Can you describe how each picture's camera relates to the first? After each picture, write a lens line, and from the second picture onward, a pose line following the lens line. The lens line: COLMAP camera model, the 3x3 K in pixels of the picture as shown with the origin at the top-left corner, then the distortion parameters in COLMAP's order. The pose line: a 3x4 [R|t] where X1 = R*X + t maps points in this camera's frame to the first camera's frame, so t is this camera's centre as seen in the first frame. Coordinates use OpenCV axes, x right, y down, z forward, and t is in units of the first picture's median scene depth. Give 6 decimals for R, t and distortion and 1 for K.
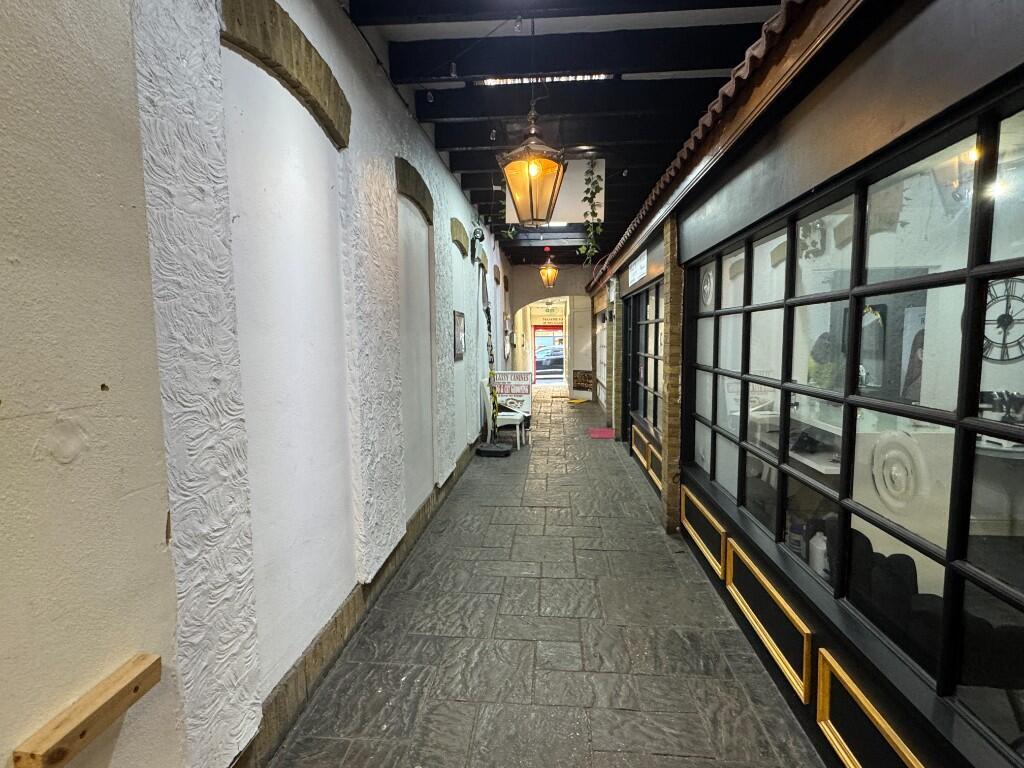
lens RADIAL K [[516.2, 0, 512.0], [0, 516.2, 384.0], [0, 0, 1]] dist [-0.002513, -0.001268]
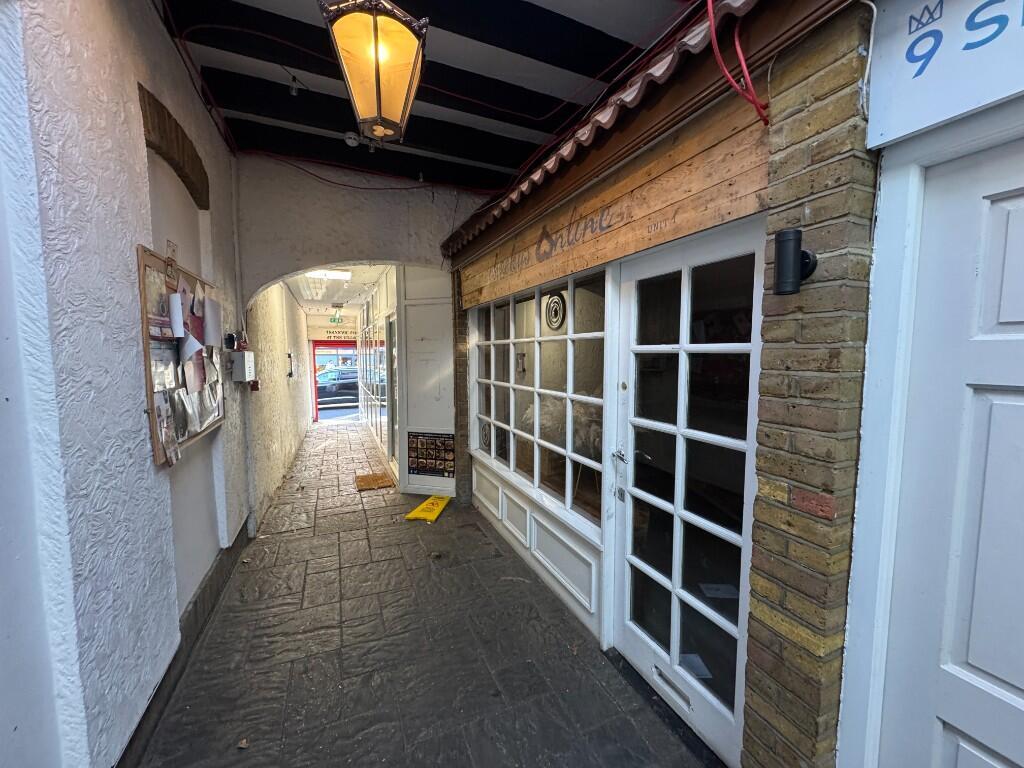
lens RADIAL K [[412.7, 0, 512.0], [0, 412.7, 384.0], [0, 0, 1]] dist [-0.000426, -0.000015]
pose [[0.882933, -0.015051, 0.469257, 0.028097], [0.026344, 0.999500, -0.017508, -0.059906], [-0.468759, 0.027821, 0.882888, 0.636037]]
